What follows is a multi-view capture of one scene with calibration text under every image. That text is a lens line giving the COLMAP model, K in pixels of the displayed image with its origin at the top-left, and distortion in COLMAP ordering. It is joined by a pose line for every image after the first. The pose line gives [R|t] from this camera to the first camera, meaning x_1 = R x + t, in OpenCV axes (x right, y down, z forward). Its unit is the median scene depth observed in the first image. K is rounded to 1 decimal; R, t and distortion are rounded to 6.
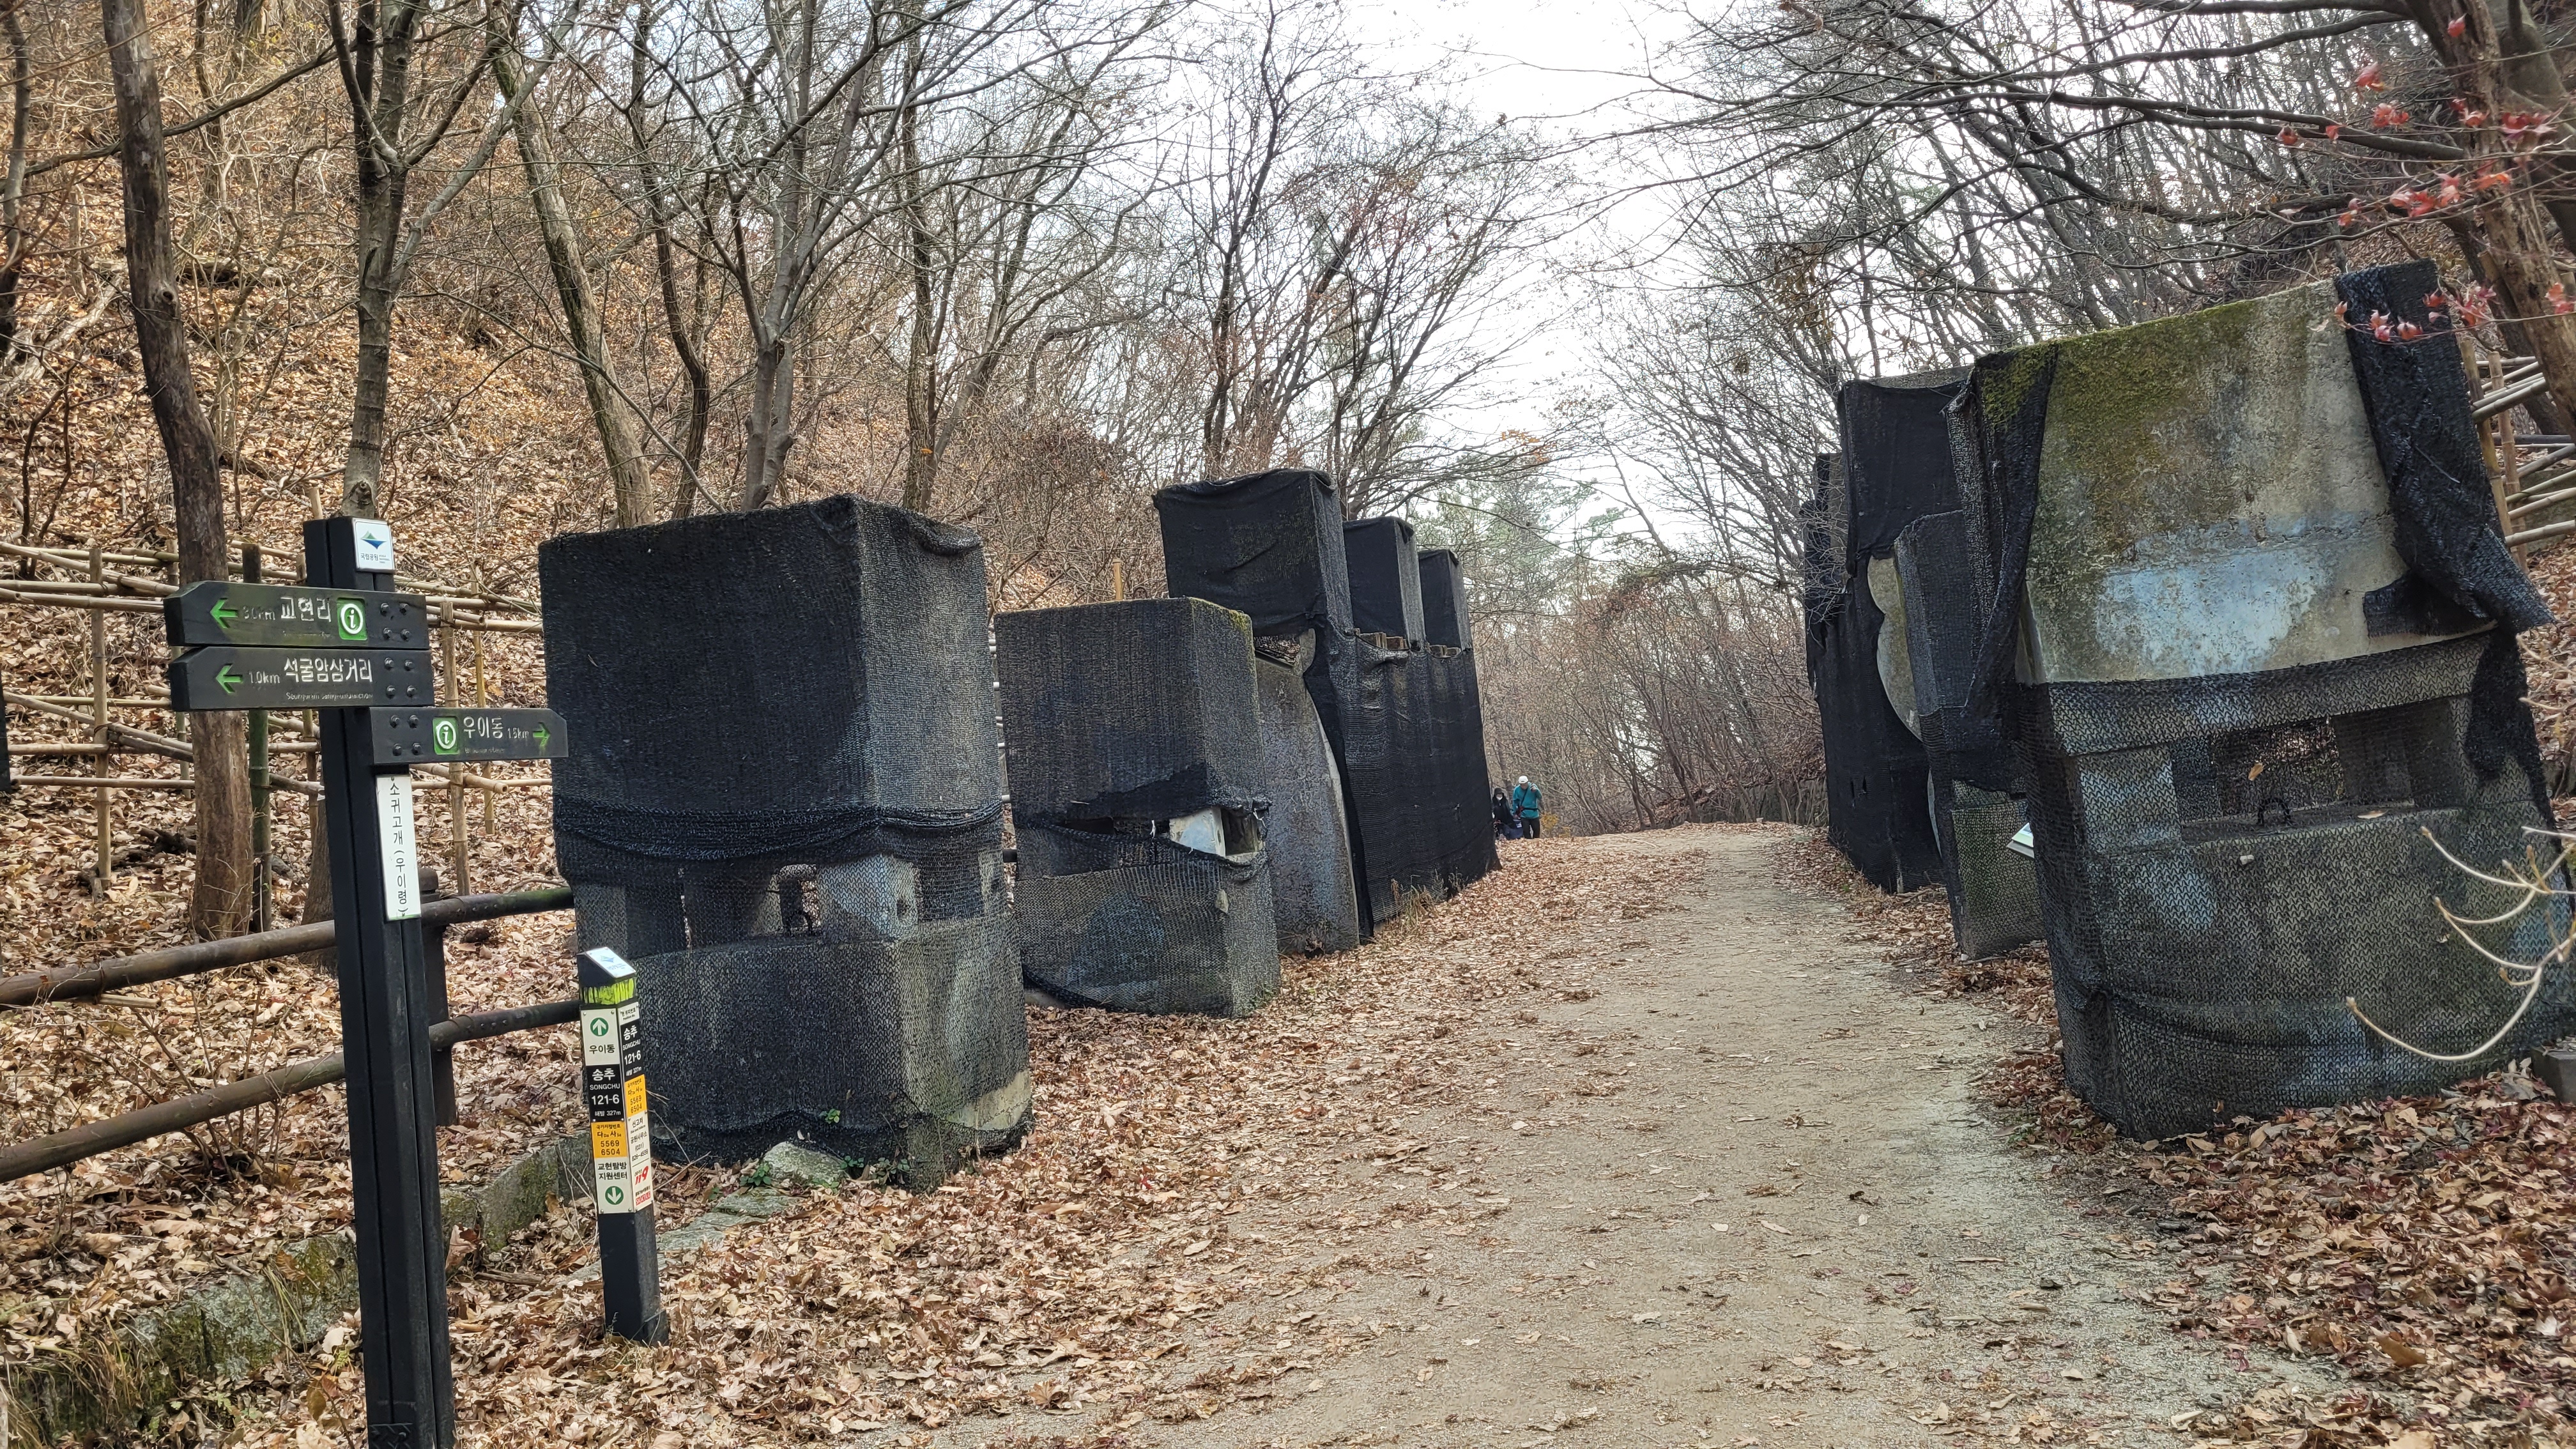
lens RADIAL K [[2004.6, 0, 1276.9], [0, 2004.6, 733.2], [0, 0, 1]] dist [0.039857, -0.000598]
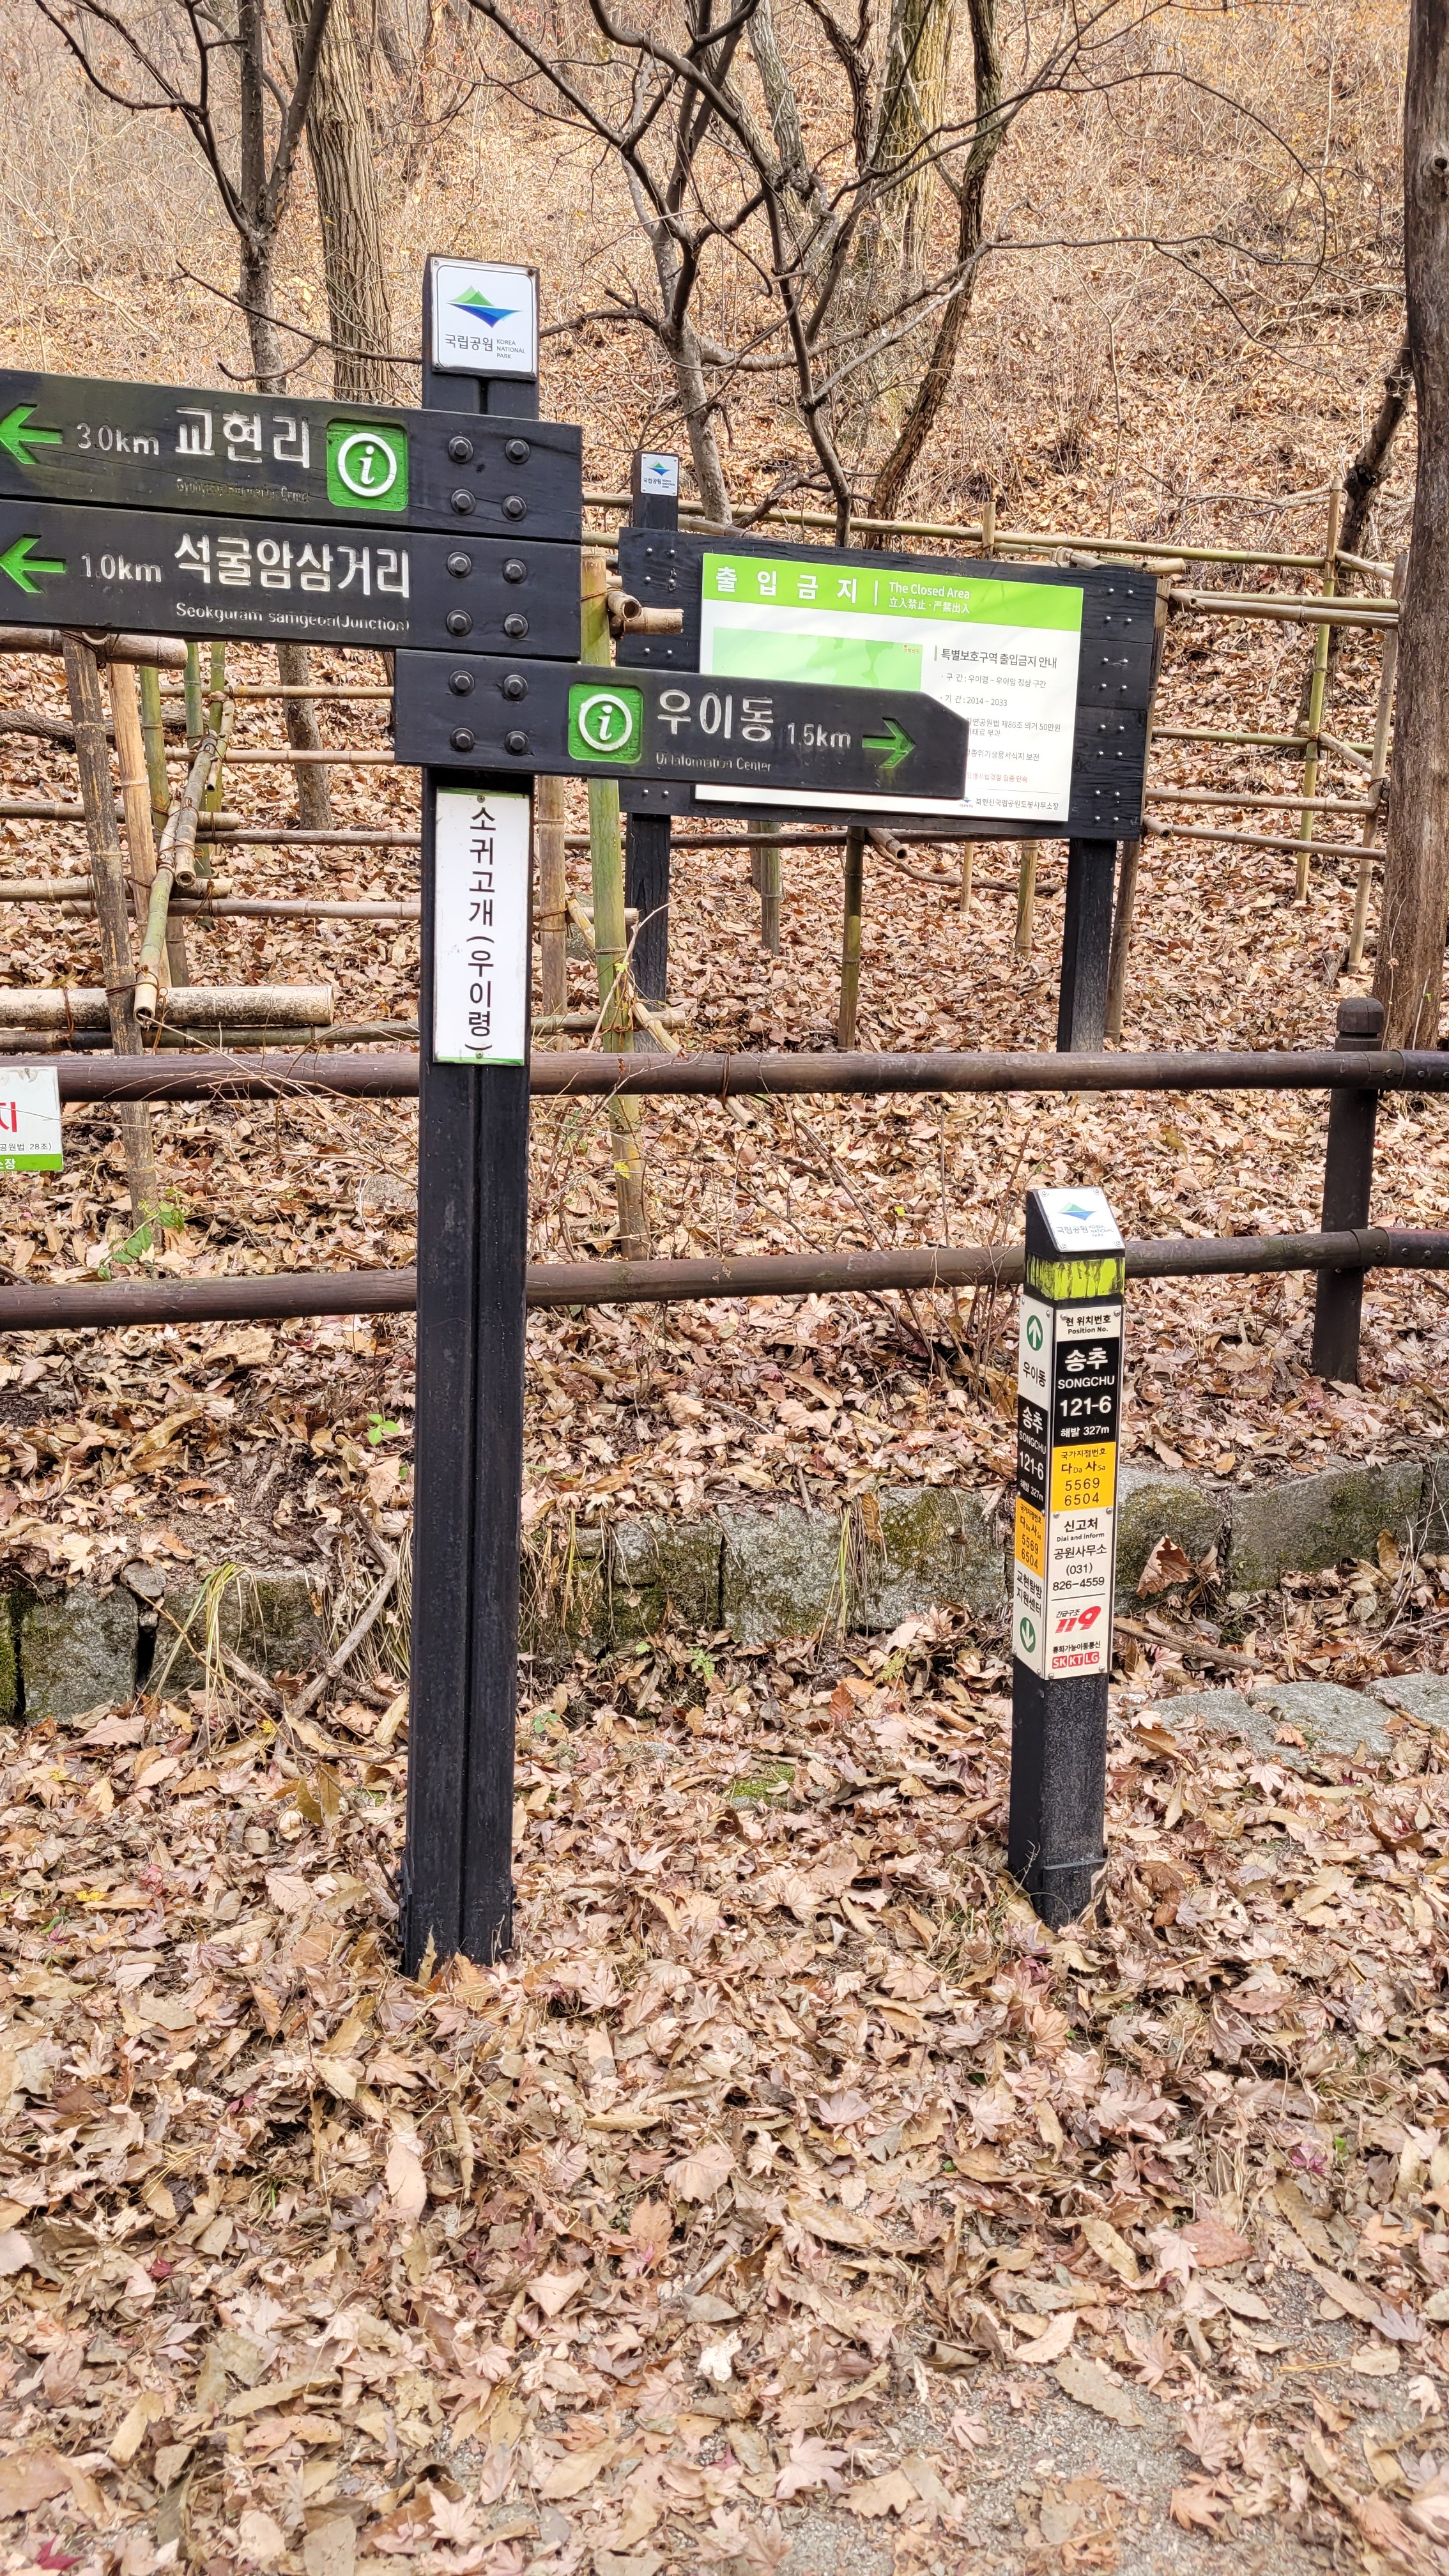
lens RADIAL K [[2004.6, 0, 729.1], [0, 2004.6, 1284.4], [0, 0, 1]] dist [0.039857, -0.000598]
pose [[0.495965, 0.266304, -0.826499, 0.064053], [-0.077467, 0.961587, 0.263344, 0.001250], [0.864880, -0.066583, 0.497543, 0.768444]]
